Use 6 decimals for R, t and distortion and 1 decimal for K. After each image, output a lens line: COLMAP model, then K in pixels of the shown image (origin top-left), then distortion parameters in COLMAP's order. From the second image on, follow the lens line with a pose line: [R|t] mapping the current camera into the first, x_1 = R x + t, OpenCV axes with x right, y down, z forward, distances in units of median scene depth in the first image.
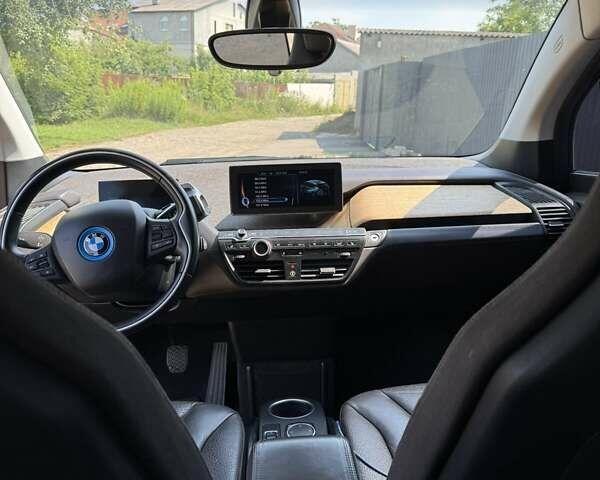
lens RADIAL K [[564.0, 0, 300.0], [0, 564.0, 240.0], [0, 0, 1]] dist [0.172978, -0.373790]
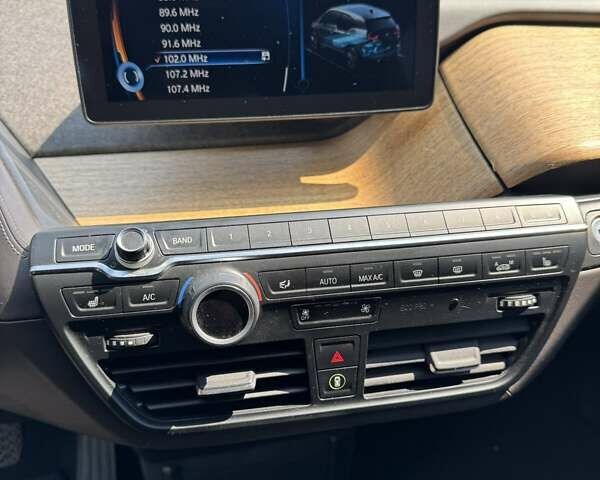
lens RADIAL K [[564.0, 0, 300.0], [0, 564.0, 240.0], [0, 0, 1]] dist [0.172978, -0.373790]
pose [[0.981521, -0.050625, 0.184536, -0.078021], [-0.008745, 0.951495, 0.307541, -0.090483], [-0.191155, -0.303472, 0.933469, 0.762389]]
